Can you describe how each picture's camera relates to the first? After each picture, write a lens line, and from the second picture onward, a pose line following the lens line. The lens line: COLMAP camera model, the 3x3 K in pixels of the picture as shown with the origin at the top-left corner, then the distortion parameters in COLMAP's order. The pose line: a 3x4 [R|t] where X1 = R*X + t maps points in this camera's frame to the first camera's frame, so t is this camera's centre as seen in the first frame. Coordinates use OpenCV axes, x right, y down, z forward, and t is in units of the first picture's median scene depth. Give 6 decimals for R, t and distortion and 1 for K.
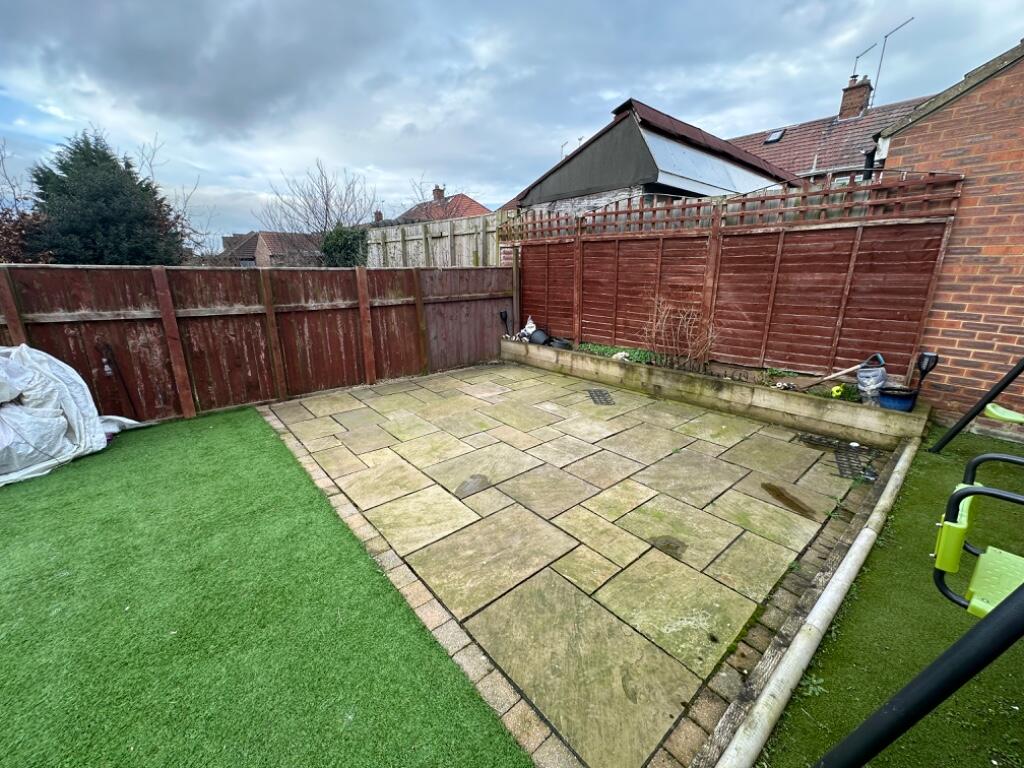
lens RADIAL K [[407.7, 0, 514.8], [0, 407.7, 385.8], [0, 0, 1]] dist [-0.001731, 0.000003]
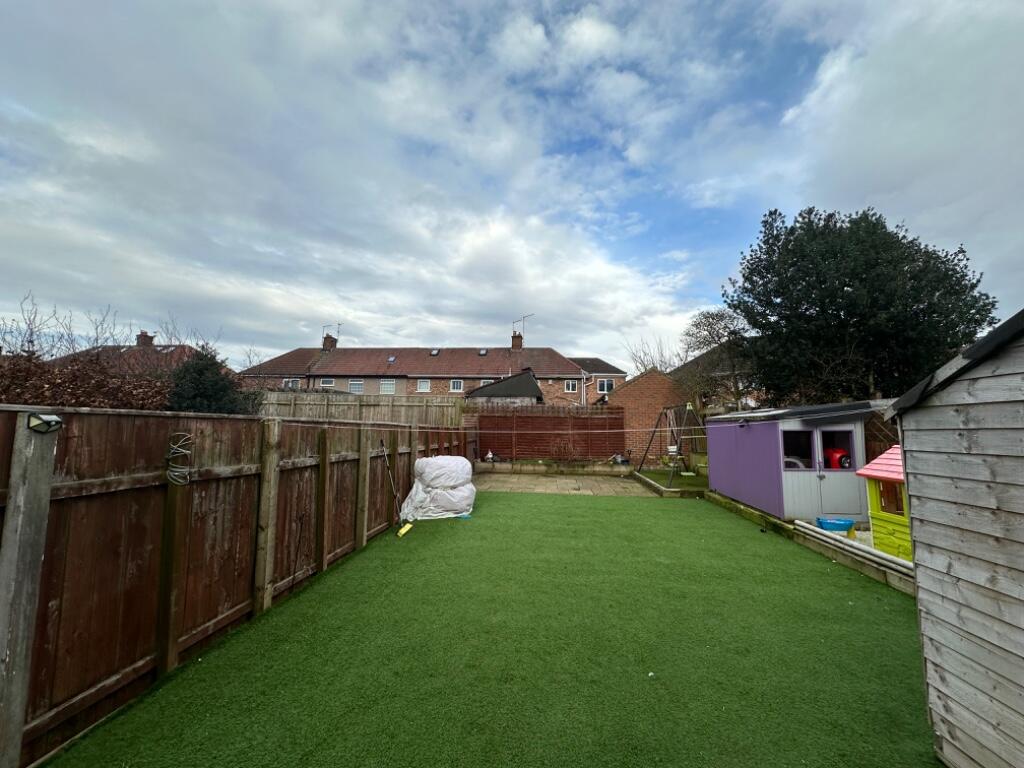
lens RADIAL K [[407.7, 0, 509.9], [0, 407.7, 386.5], [0, 0, 1]] dist [-0.001731, 0.000003]
pose [[0.723738, 0.070801, 0.686433, -1.592468], [0.180622, 0.940609, -0.287456, 0.170165], [-0.666017, 0.332028, 0.667966, -0.662651]]
